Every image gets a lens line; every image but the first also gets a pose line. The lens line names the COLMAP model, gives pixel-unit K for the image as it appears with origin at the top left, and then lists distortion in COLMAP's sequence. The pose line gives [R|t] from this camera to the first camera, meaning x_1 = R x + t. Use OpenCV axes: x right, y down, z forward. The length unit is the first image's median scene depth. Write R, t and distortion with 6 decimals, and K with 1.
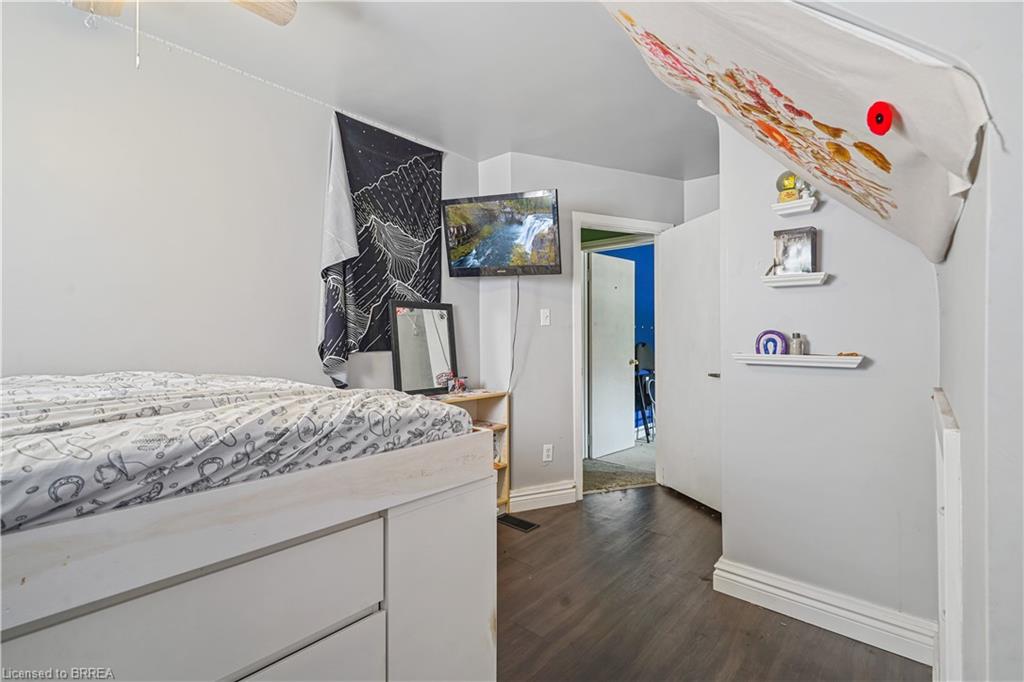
lens RADIAL K [[471.4, 0, 512.3], [0, 471.4, 337.0], [0, 0, 1]] dist [-0.000782, -0.000054]
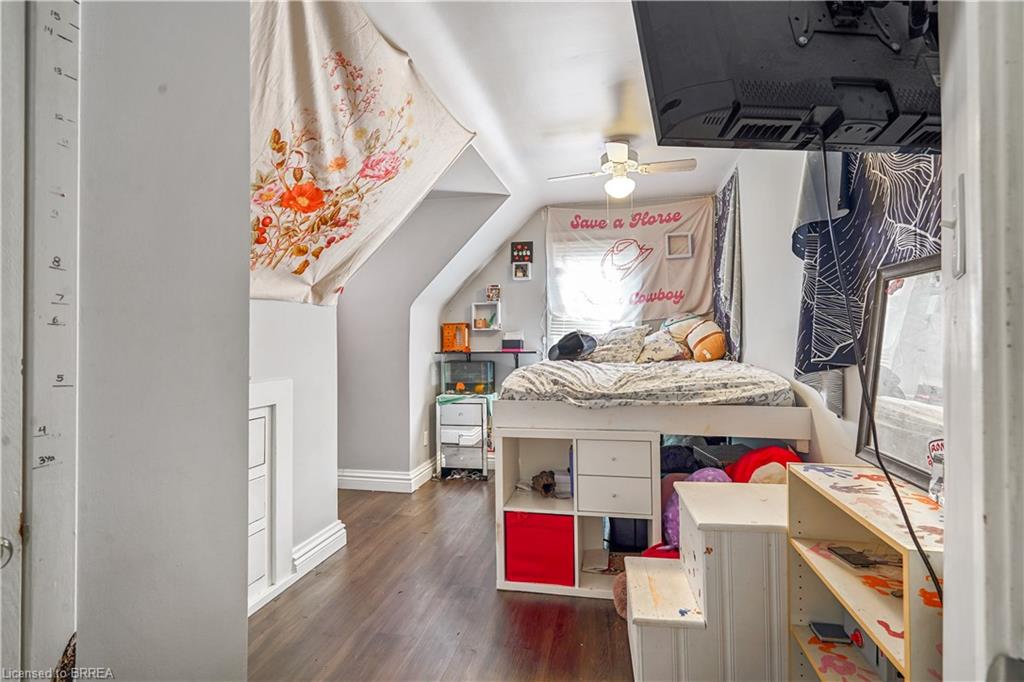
lens RADIAL K [[471.4, 0, 514.6], [0, 471.4, 338.3], [0, 0, 1]] dist [-0.000782, -0.000054]
pose [[-0.875420, 0.007511, -0.483305, 0.902615], [0.010915, 0.999931, -0.004231, -0.015772], [0.483240, -0.008979, -0.875442, 3.269820]]
